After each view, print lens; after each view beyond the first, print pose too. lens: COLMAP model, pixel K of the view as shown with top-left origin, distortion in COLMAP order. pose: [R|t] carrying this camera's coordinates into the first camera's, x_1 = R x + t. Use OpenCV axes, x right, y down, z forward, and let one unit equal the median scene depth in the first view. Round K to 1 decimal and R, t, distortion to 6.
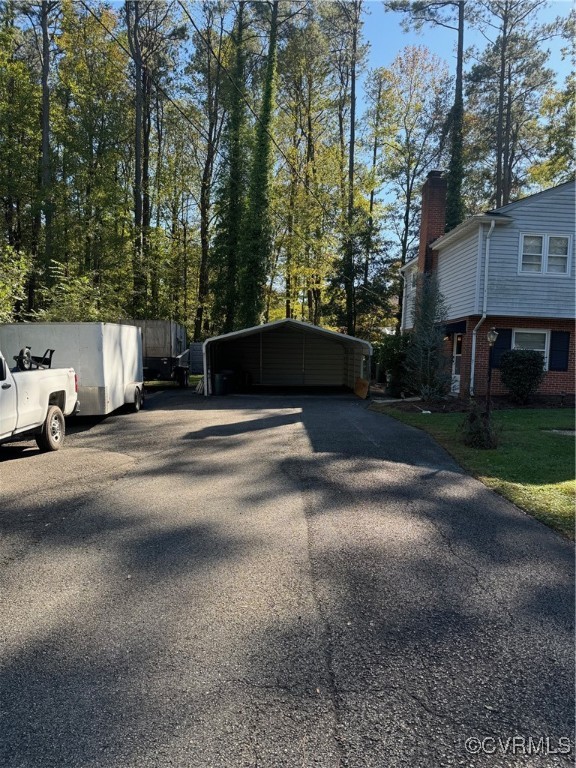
lens RADIAL K [[530.1, 0, 312.3], [0, 530.1, 384.9], [0, 0, 1]] dist [0.075498, -0.077086]
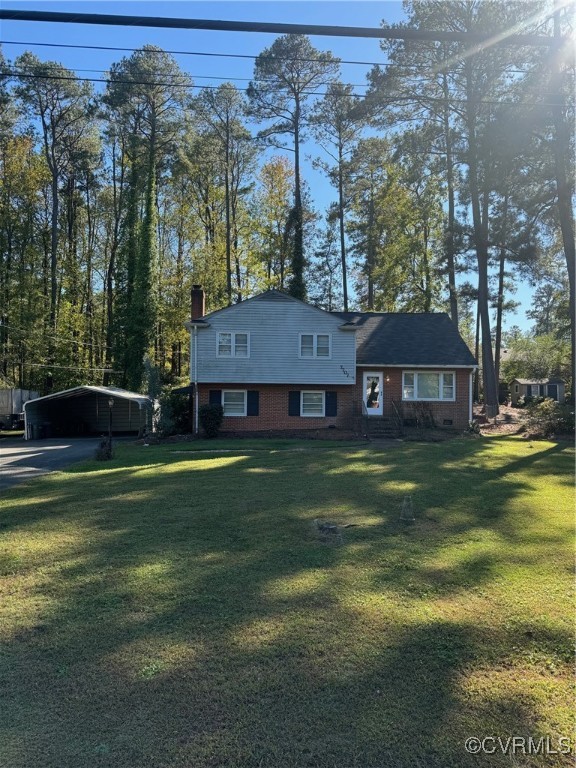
lens RADIAL K [[543.0, 0, 288.0], [0, 543.0, 384.0], [0, 0, 1]] dist [0.081073, -0.086933]
pose [[0.999600, -0.026312, -0.010412, 0.578806], [0.025262, 0.995566, -0.090614, 0.025424], [0.012750, 0.090314, 0.995832, -0.572879]]
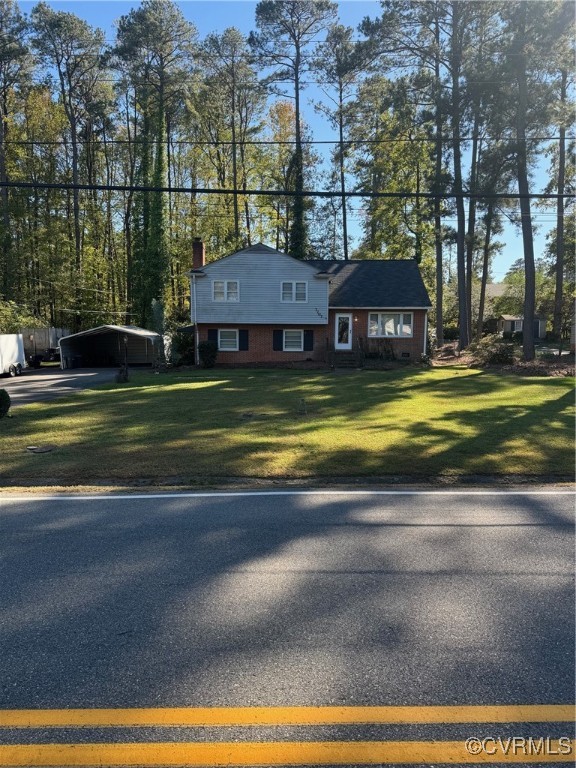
lens RADIAL K [[543.0, 0, 288.0], [0, 543.0, 384.0], [0, 0, 1]] dist [0.081073, -0.086933]
pose [[0.997911, -0.024431, -0.059807, 0.725215], [0.026018, 0.999326, 0.025897, 0.045228], [0.059134, -0.027399, 0.997874, -0.902365]]
